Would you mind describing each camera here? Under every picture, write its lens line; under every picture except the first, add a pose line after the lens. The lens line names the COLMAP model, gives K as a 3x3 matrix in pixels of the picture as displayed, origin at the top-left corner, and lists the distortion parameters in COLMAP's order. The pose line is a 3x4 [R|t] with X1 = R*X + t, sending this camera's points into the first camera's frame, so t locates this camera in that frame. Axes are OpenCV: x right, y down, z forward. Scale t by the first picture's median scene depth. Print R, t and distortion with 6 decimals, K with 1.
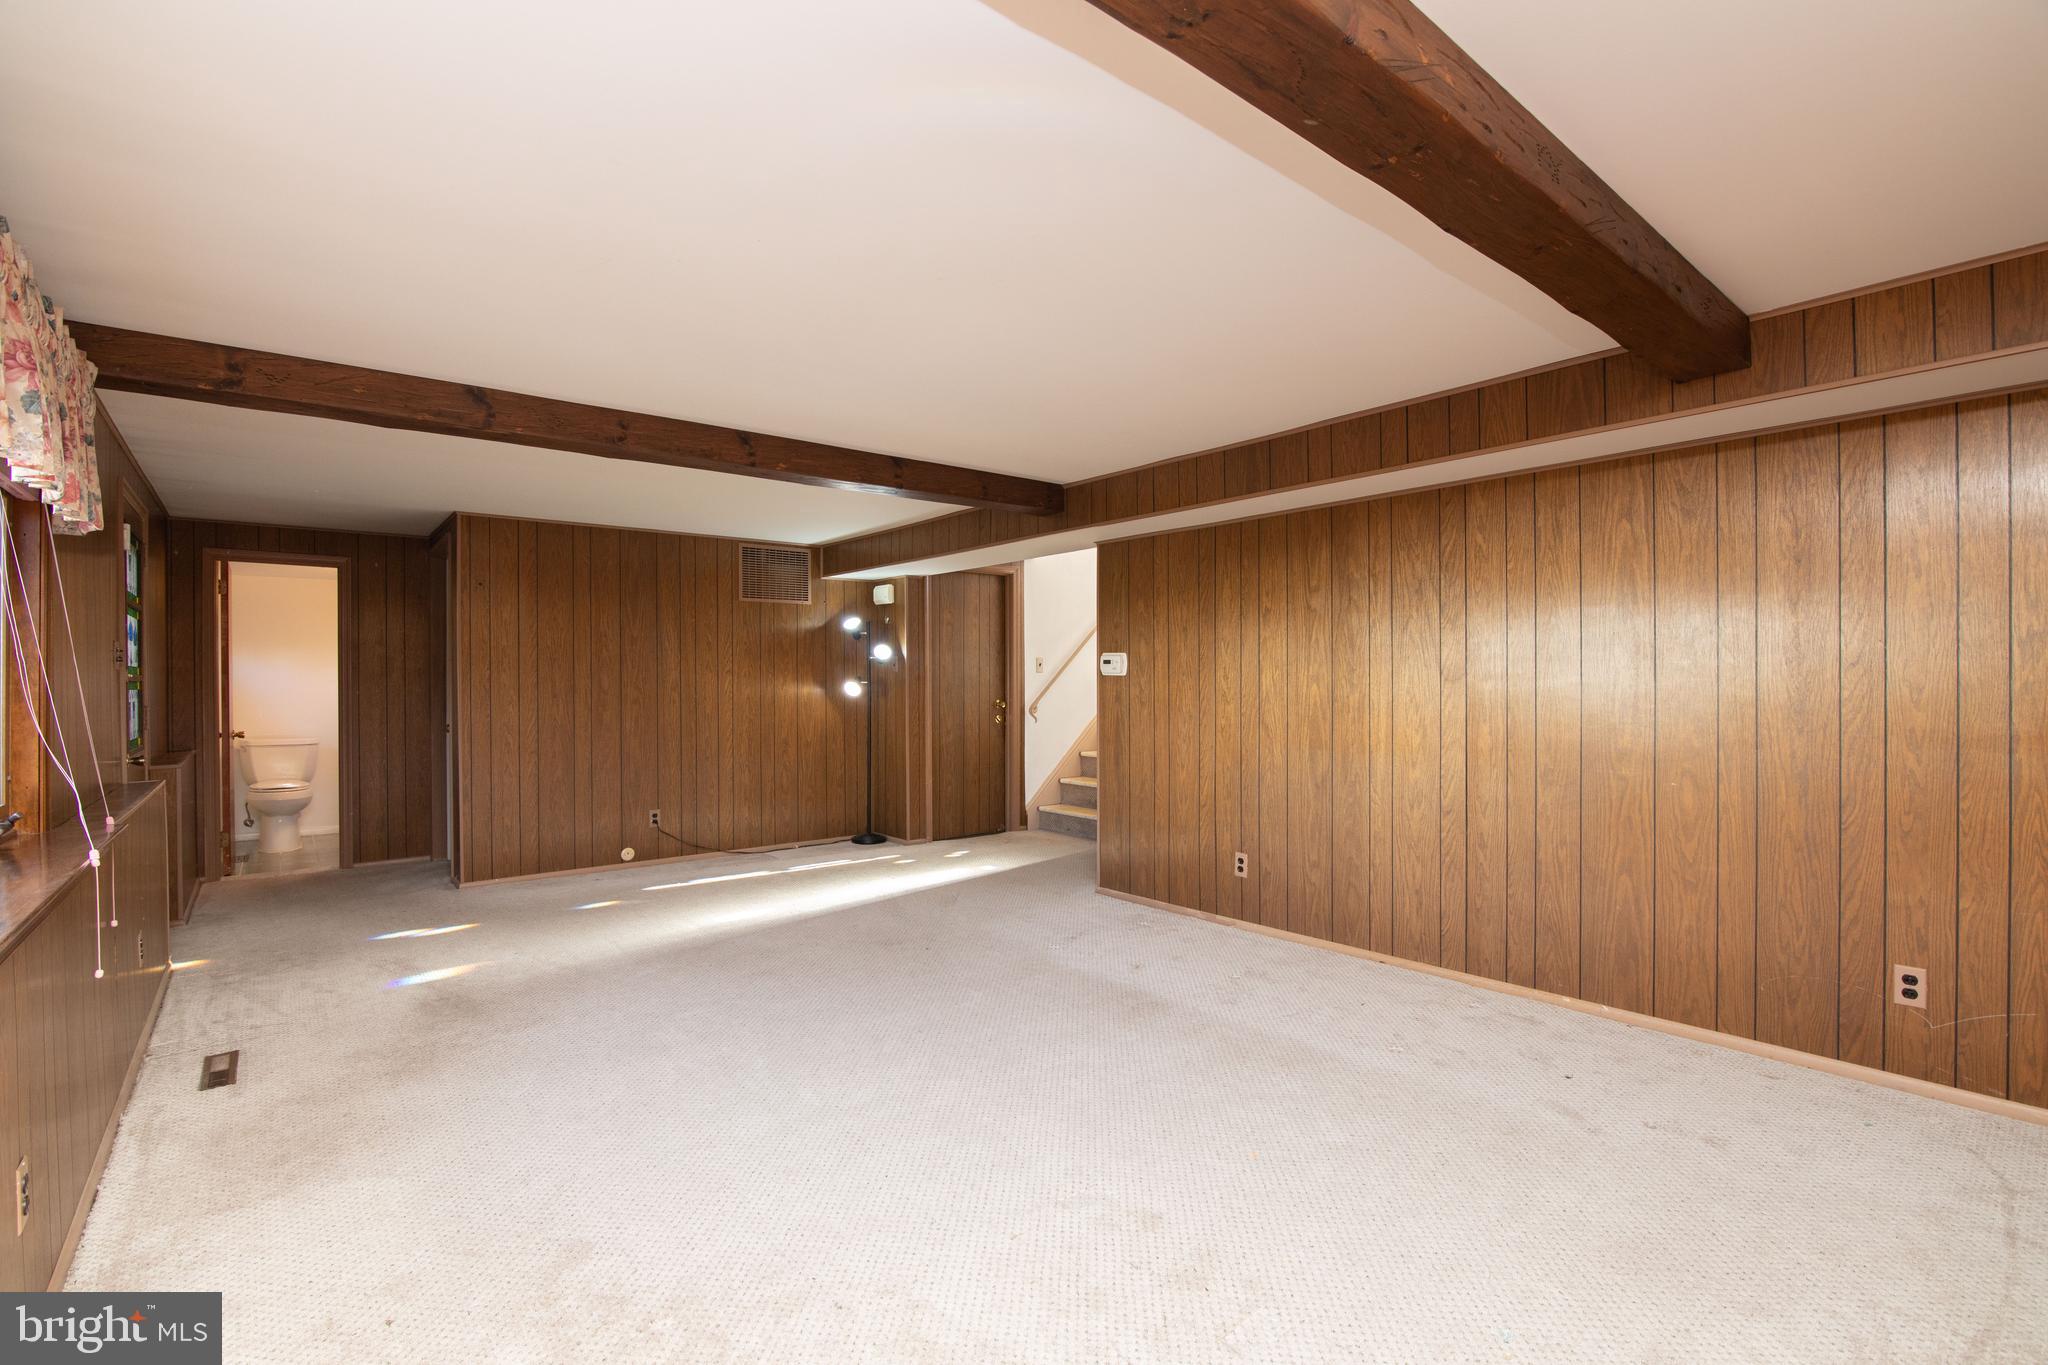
lens RADIAL K [[918.0, 0, 1025.2], [0, 918.0, 682.7], [0, 0, 1]] dist [-0.001508, 0.000266]
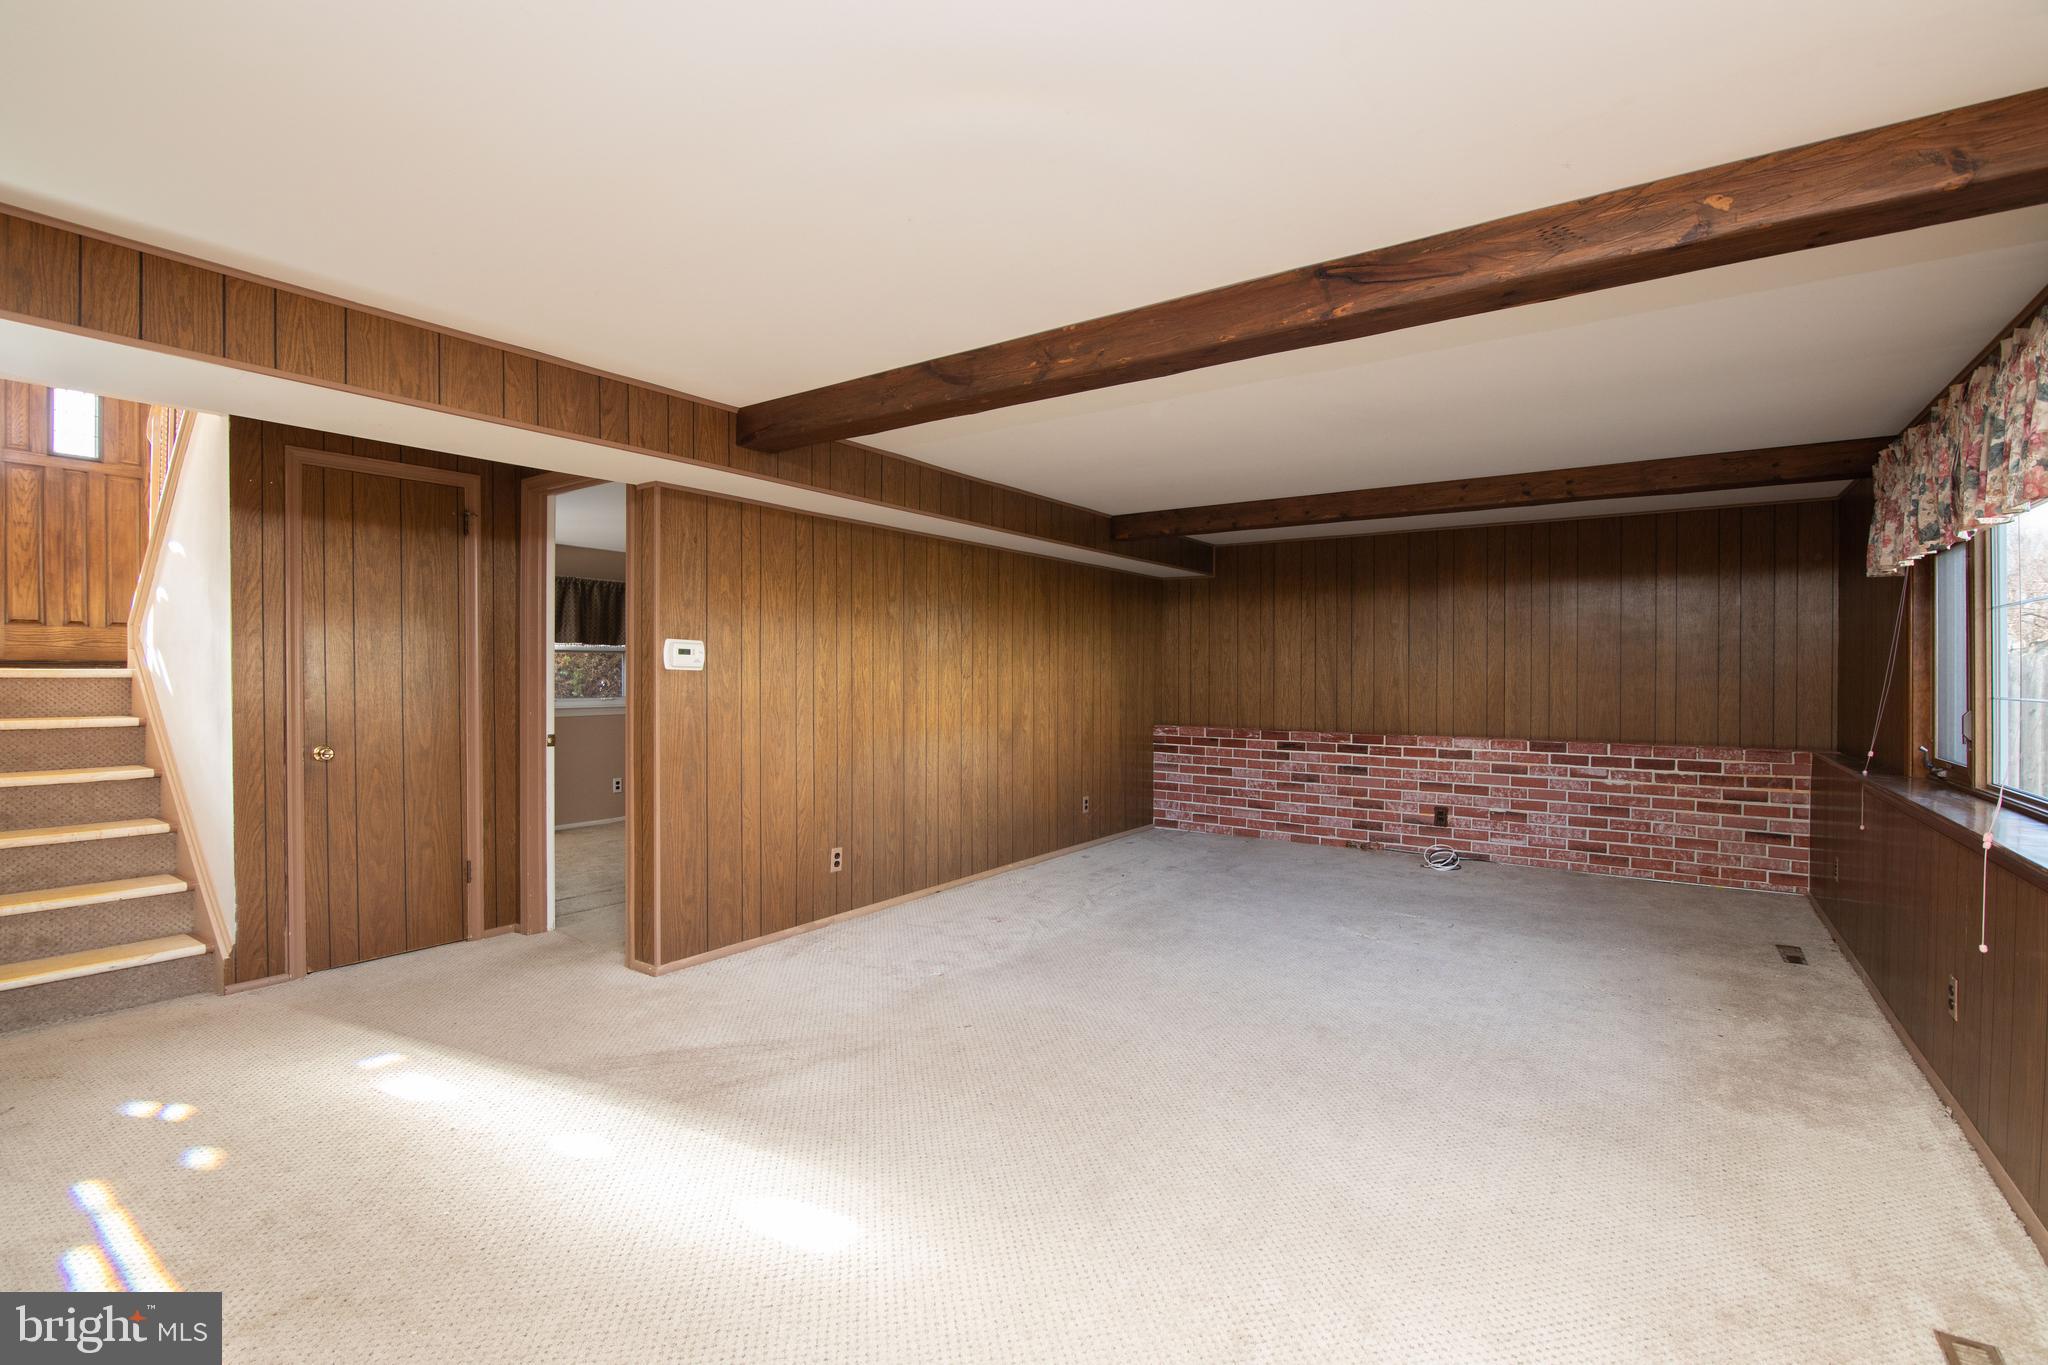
lens RADIAL K [[918.0, 0, 1027.3], [0, 918.0, 681.0], [0, 0, 1]] dist [-0.001508, 0.000266]
pose [[-0.252017, -0.004660, 0.967712, -0.807534], [-0.001231, 0.999989, 0.004495, -0.003126], [-0.967722, -0.000059, -0.252020, 1.068807]]
